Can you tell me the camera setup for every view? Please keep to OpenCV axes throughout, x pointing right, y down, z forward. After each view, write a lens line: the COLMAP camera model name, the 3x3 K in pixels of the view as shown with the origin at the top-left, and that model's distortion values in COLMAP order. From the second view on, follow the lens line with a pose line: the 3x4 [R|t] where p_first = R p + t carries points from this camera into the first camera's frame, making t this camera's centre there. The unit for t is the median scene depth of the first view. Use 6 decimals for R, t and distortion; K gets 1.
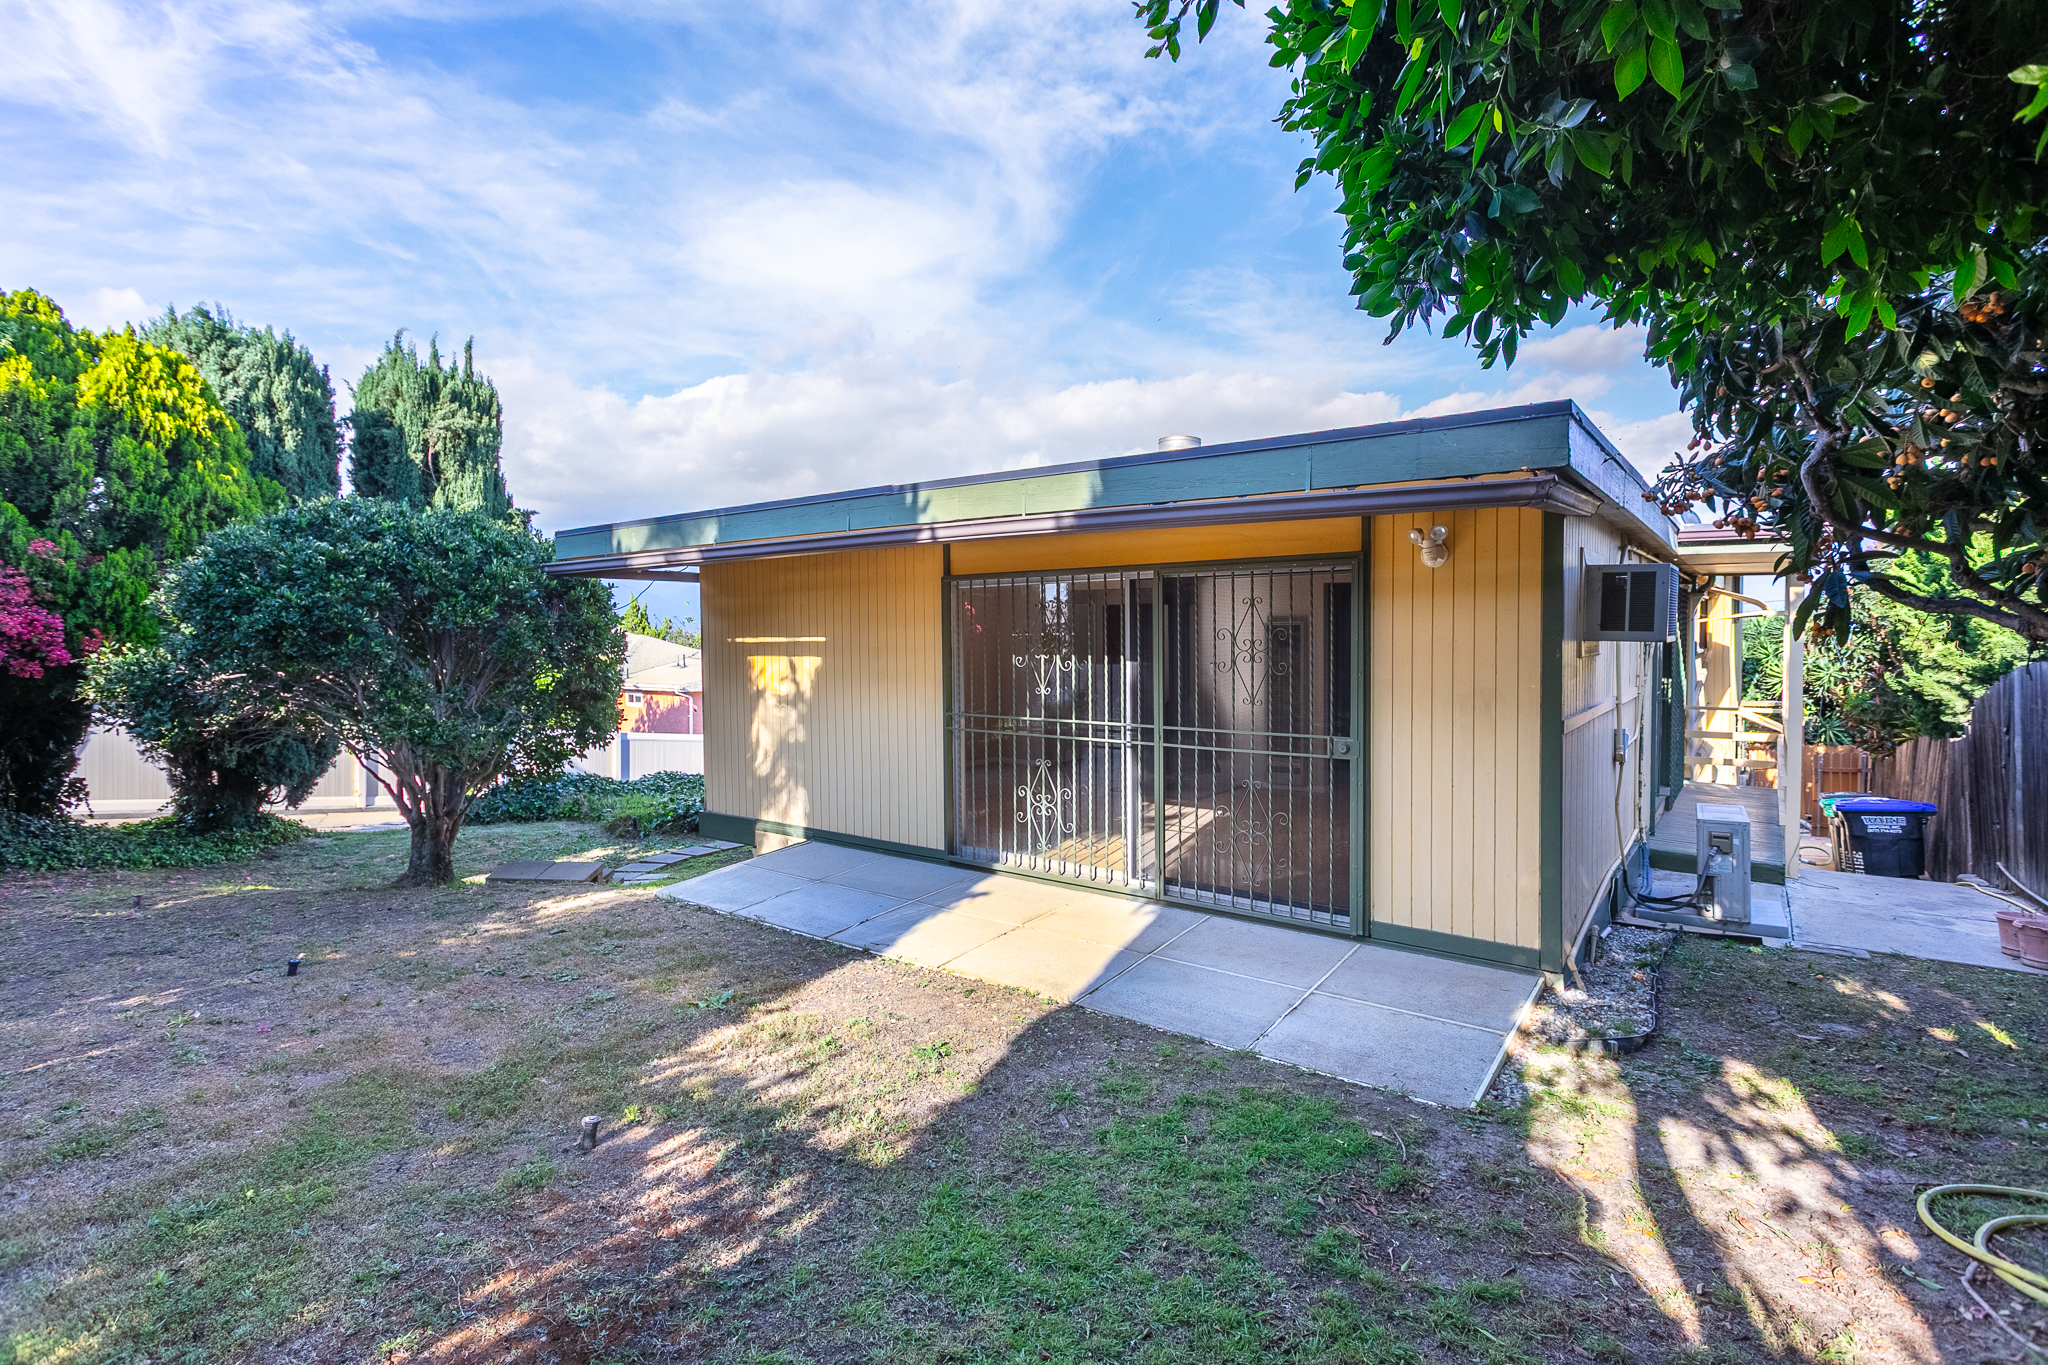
lens RADIAL K [[965.7, 0, 1012.1], [0, 965.7, 685.7], [0, 0, 1]] dist [-0.004747, 0.002361]
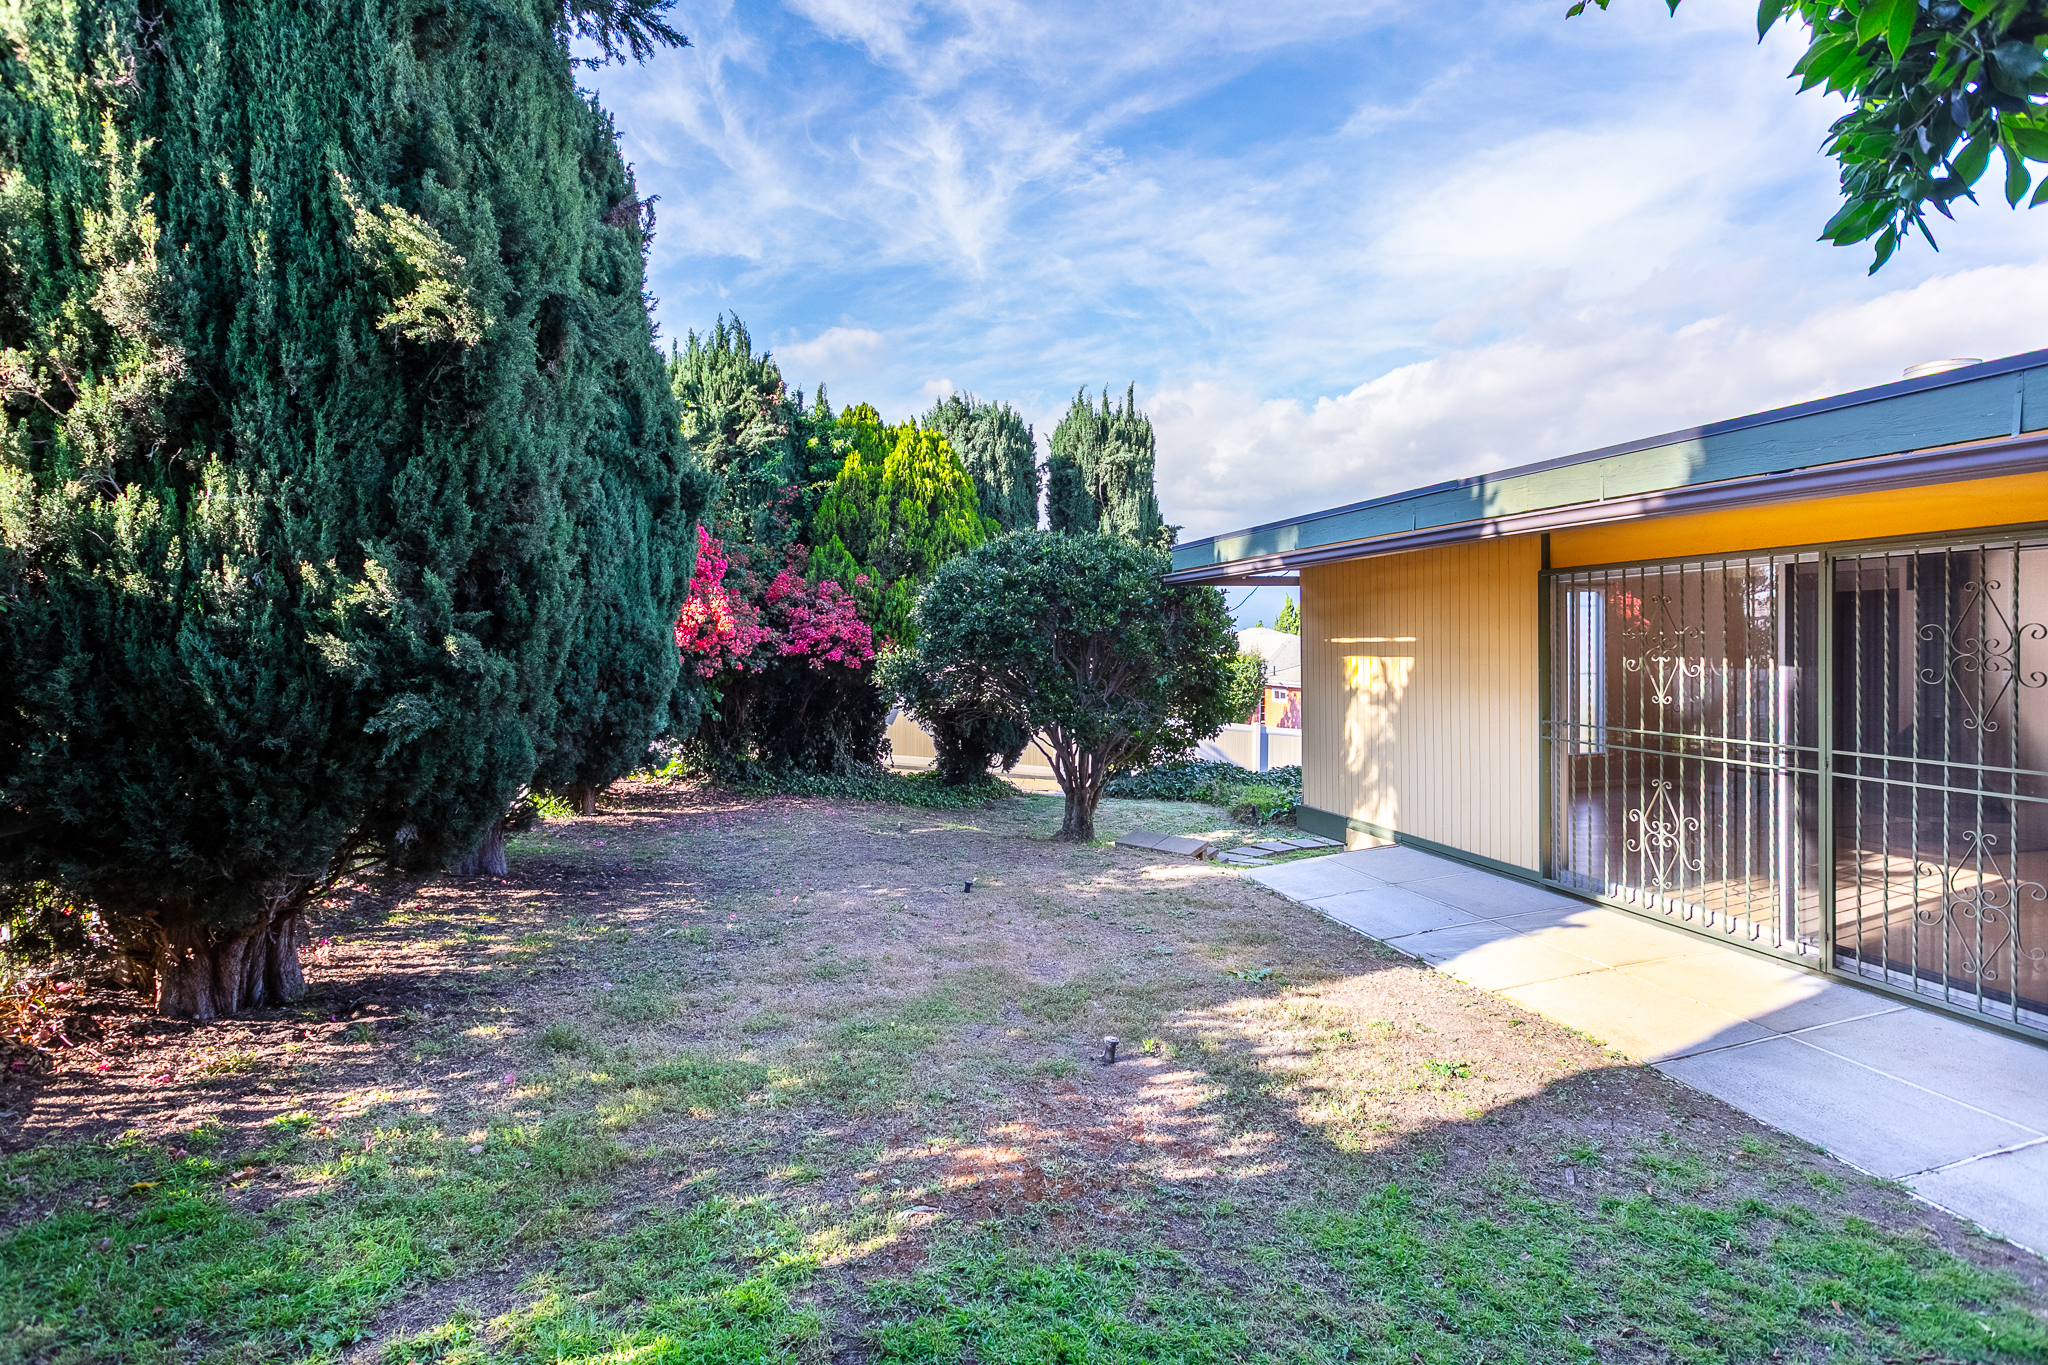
lens RADIAL K [[965.7, 0, 1012.1], [0, 965.7, 685.7], [0, 0, 1]] dist [-0.004747, 0.002361]
pose [[0.785535, 0.024376, -0.618337, 0.103699], [-0.022928, 0.999684, 0.010282, -0.002627], [0.618393, 0.006100, 0.785846, -0.018324]]
